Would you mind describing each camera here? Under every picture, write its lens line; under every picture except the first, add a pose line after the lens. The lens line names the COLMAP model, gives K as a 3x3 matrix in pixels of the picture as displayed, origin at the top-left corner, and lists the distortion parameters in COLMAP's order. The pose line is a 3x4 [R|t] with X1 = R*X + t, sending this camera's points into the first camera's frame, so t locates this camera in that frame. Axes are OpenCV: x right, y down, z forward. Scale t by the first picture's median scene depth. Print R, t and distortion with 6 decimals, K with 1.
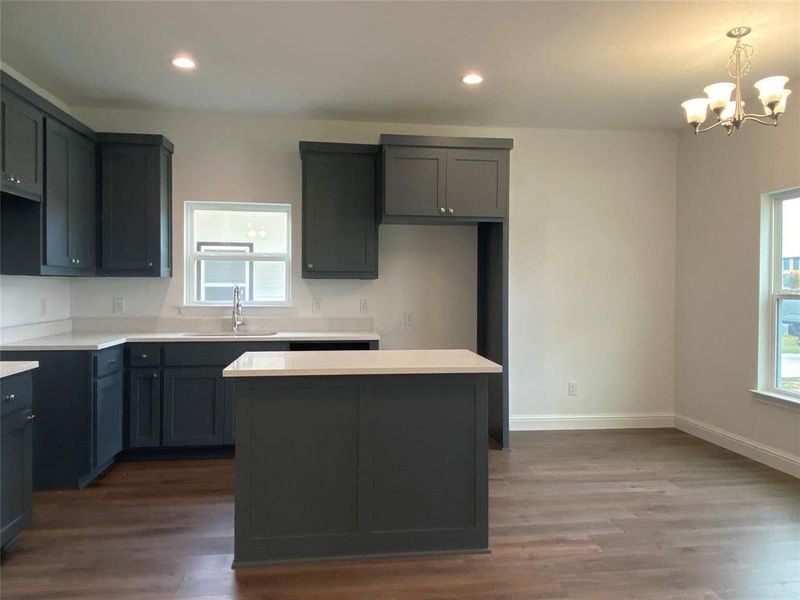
lens RADIAL K [[575.8, 0, 400.0], [0, 575.8, 300.0], [0, 0, 1]] dist [0.088259, -0.106403]
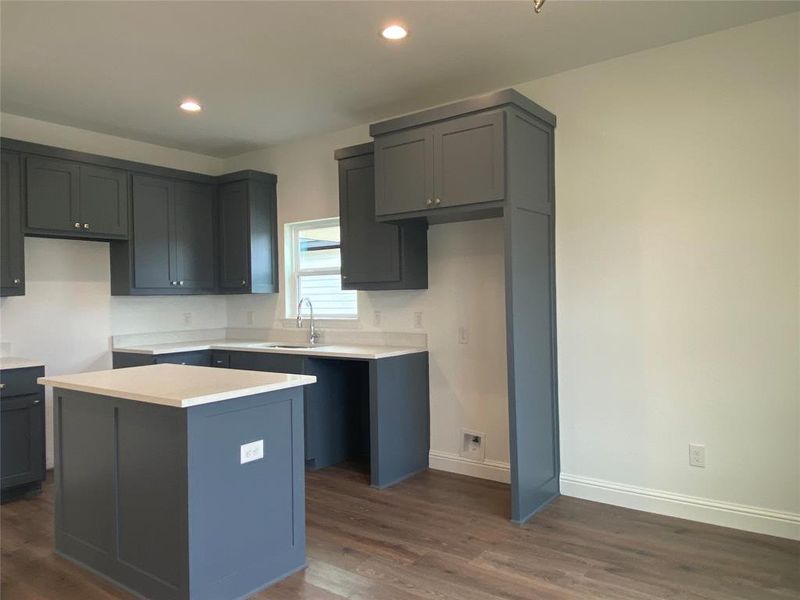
lens RADIAL K [[575.8, 0, 400.0], [0, 575.8, 300.0], [0, 0, 1]] dist [0.088259, -0.106403]
pose [[0.727534, -0.016437, -0.685875, 0.563741], [0.004829, 0.999811, -0.018838, -0.003811], [0.686055, 0.010393, 0.727475, 0.366664]]
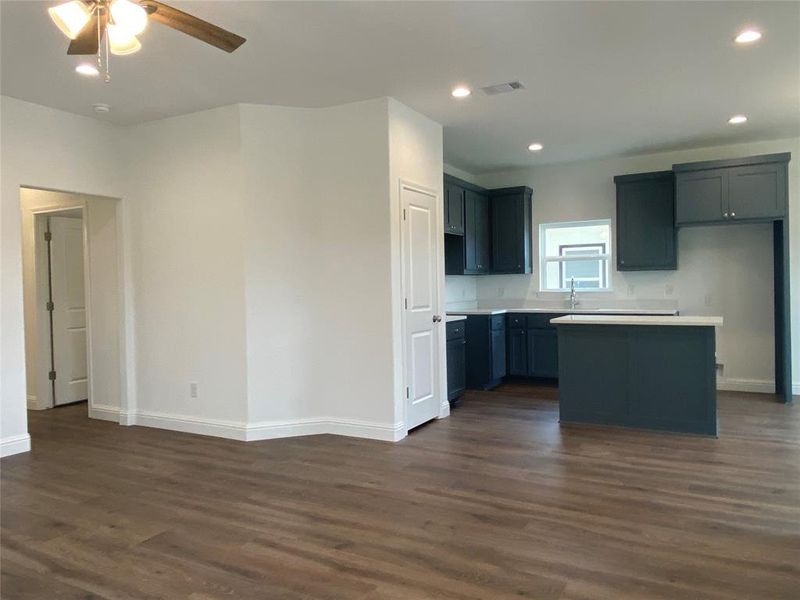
lens RADIAL K [[595.2, 0, 397.9], [0, 595.2, 277.0], [0, 0, 1]] dist [0.049360, -0.000053]
pose [[0.810610, -0.031684, -0.584729, 0.260272], [0.011272, 0.999194, -0.038517, 0.028482], [0.585479, 0.024631, 0.810314, -0.526024]]
